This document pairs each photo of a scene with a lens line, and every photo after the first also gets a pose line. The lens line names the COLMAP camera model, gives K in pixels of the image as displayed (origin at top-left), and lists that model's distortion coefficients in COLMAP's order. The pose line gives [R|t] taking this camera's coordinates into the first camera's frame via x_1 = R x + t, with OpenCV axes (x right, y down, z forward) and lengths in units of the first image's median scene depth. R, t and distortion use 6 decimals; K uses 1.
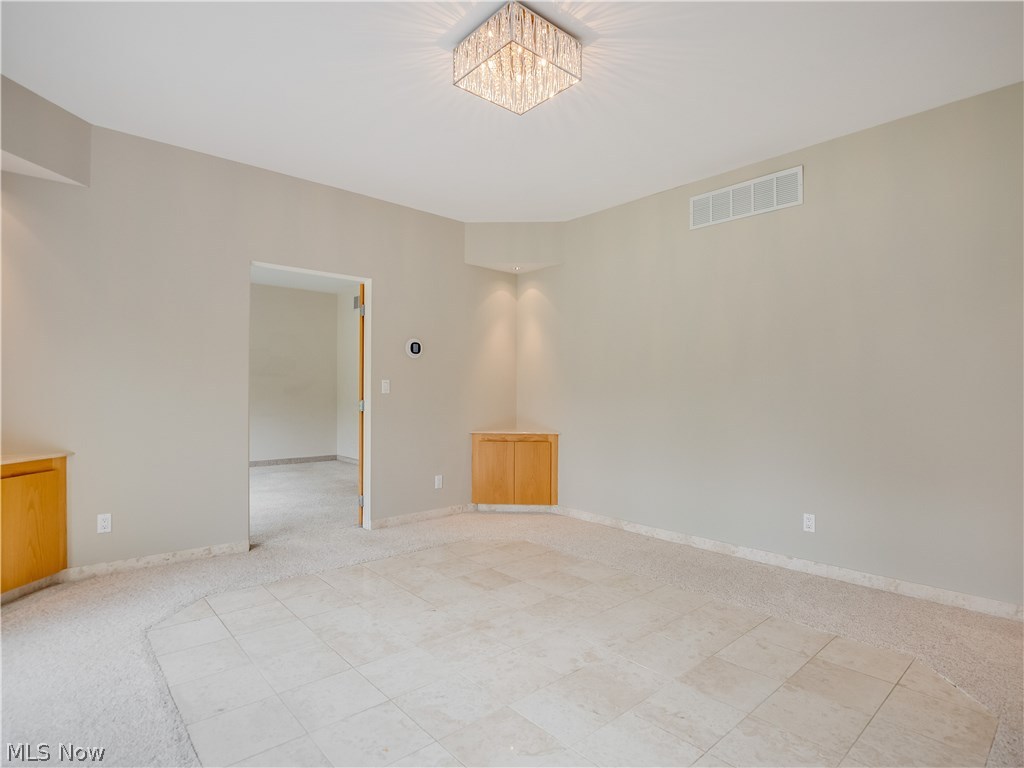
lens RADIAL K [[534.9, 0, 511.8], [0, 534.9, 391.3], [0, 0, 1]] dist [-0.020862, 0.000054]
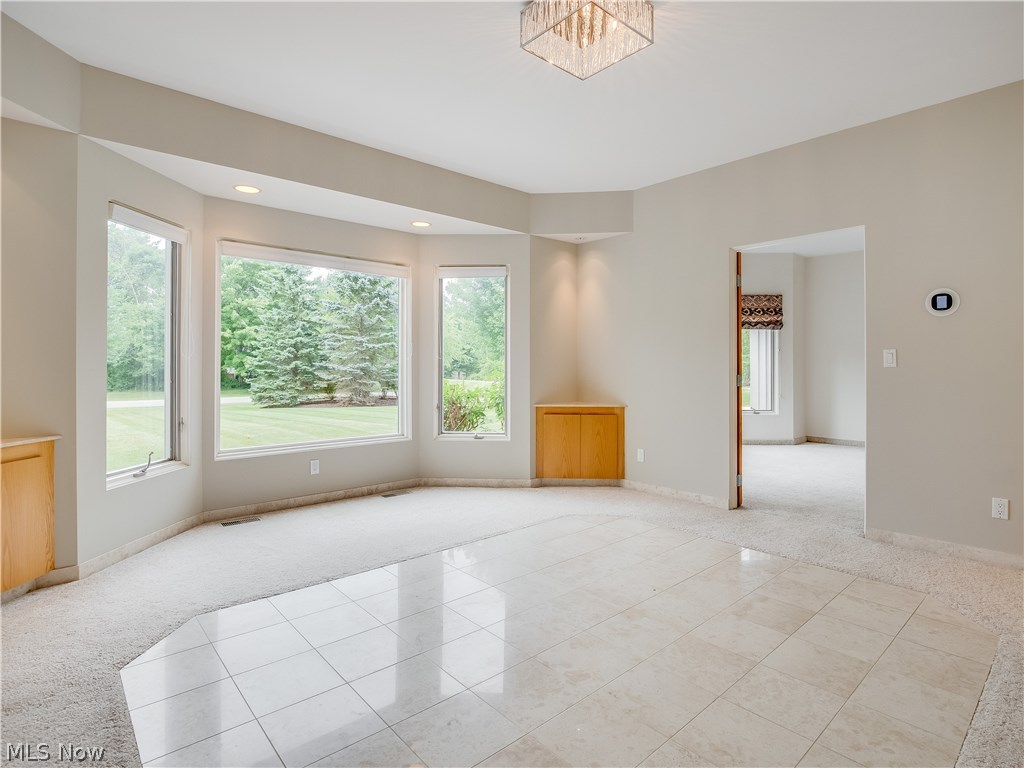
lens RADIAL K [[534.9, 0, 521.5], [0, 534.9, 357.4], [0, 0, 1]] dist [-0.020862, 0.000054]
pose [[0.010413, -0.021962, -0.999705, 0.729366], [-0.001276, 0.999758, -0.021977, 0.010325], [0.999945, 0.001504, 0.010382, 0.660489]]
